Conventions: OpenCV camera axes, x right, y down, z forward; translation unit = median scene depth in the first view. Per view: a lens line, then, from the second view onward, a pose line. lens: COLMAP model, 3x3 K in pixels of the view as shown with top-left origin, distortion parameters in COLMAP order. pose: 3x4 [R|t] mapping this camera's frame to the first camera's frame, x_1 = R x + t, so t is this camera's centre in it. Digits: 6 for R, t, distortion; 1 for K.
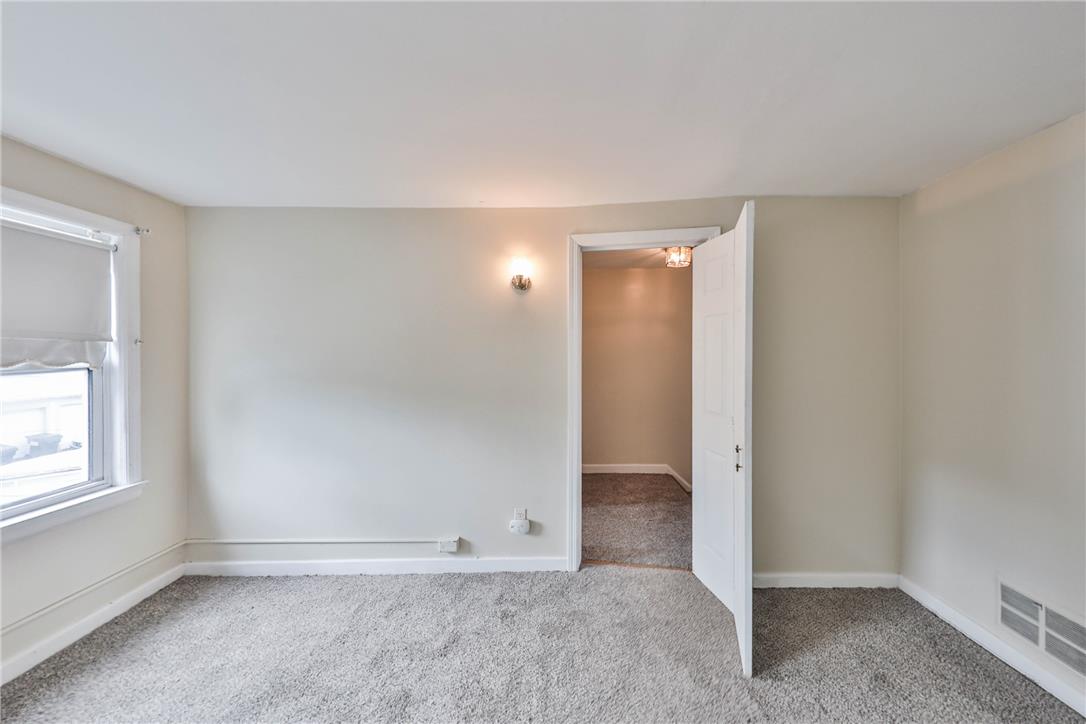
lens RADIAL K [[374.9, 0, 559.7], [0, 374.9, 341.6], [0, 0, 1]] dist [0.011079, -0.003155]
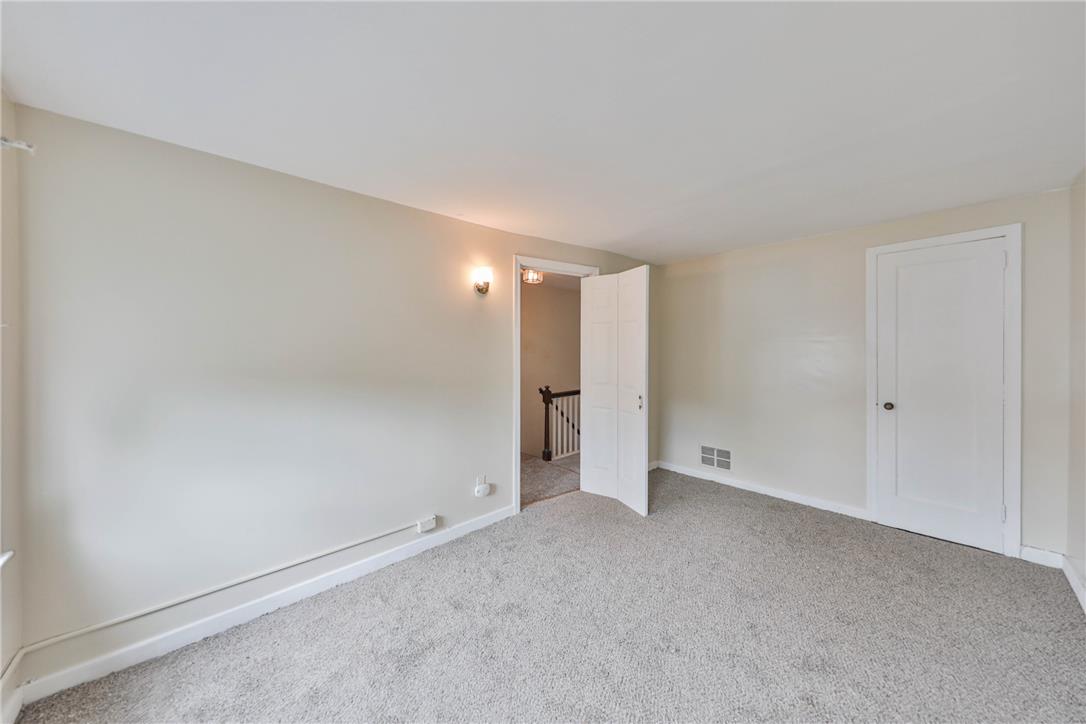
lens RADIAL K [[374.9, 0, 537.2], [0, 374.9, 357.1], [0, 0, 1]] dist [0.011079, -0.003155]
pose [[0.740244, -0.014827, 0.672175, -0.794511], [-0.004576, 0.999623, 0.027089, 0.028988], [-0.672323, -0.023128, 0.739897, -0.003865]]
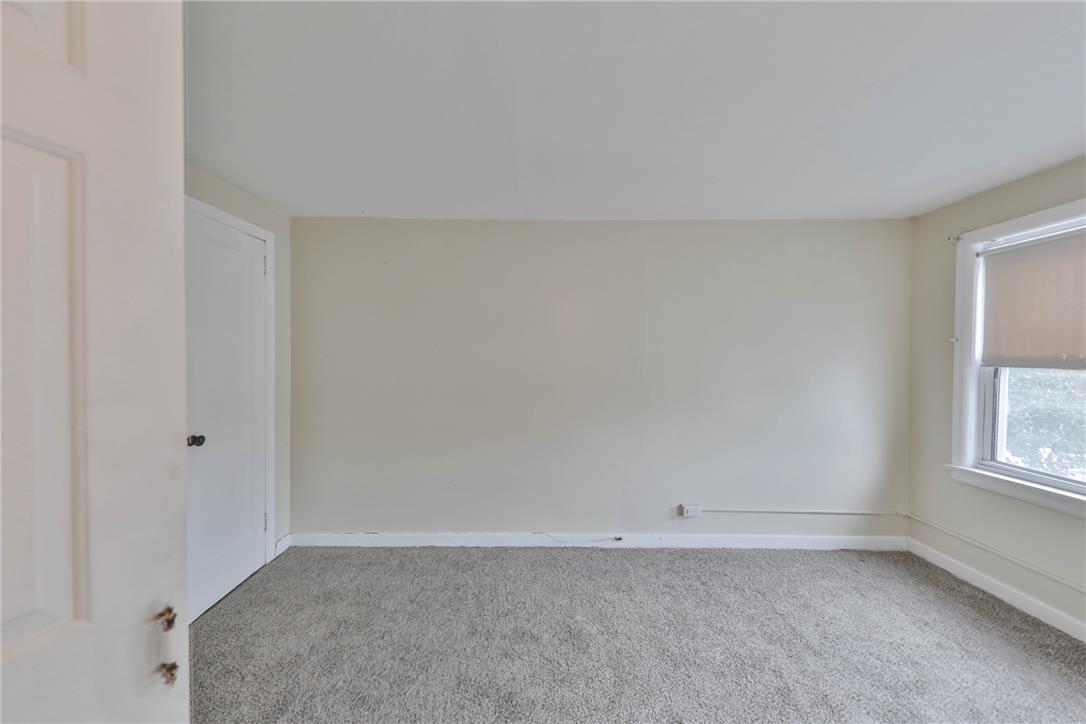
lens RADIAL K [[374.9, 0, 541.9], [0, 374.9, 362.9], [0, 0, 1]] dist [0.011079, -0.003155]
pose [[-0.999922, -0.000524, -0.012458, 0.103307], [-0.000431, 0.999972, -0.007524, 0.059687], [0.012462, -0.007518, -0.999894, 0.913159]]
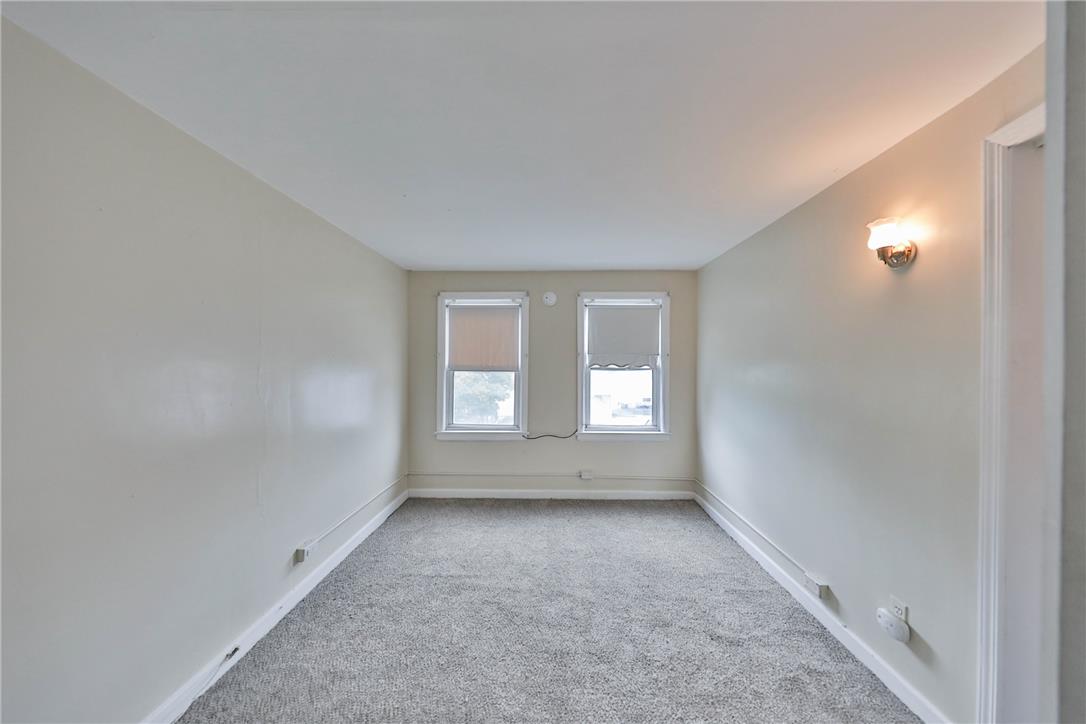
lens RADIAL K [[353.2, 0, 545.0], [0, 353.2, 360.9], [0, 0, 1]] dist [-0.001386, -0.000138]
pose [[-0.015269, 0.002067, -0.999881, 0.537404], [0.009160, 0.999956, 0.001928, 0.015596], [0.999841, -0.009130, -0.015287, 0.402239]]
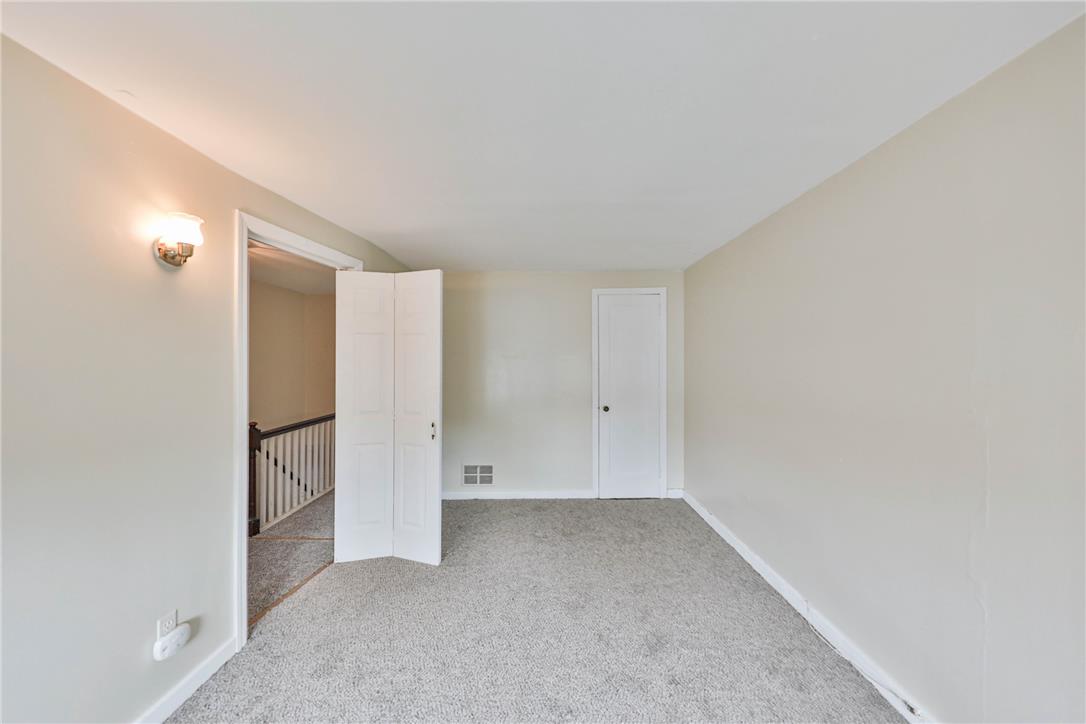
lens RADIAL K [[374.9, 0, 545.3], [0, 374.9, 363.6], [0, 0, 1]] dist [0.011079, -0.003155]
pose [[-0.001672, -0.003105, 0.999994, -0.753124], [-0.006407, 0.999975, 0.003095, 0.018608], [-0.999978, -0.006401, -0.001692, 0.384185]]
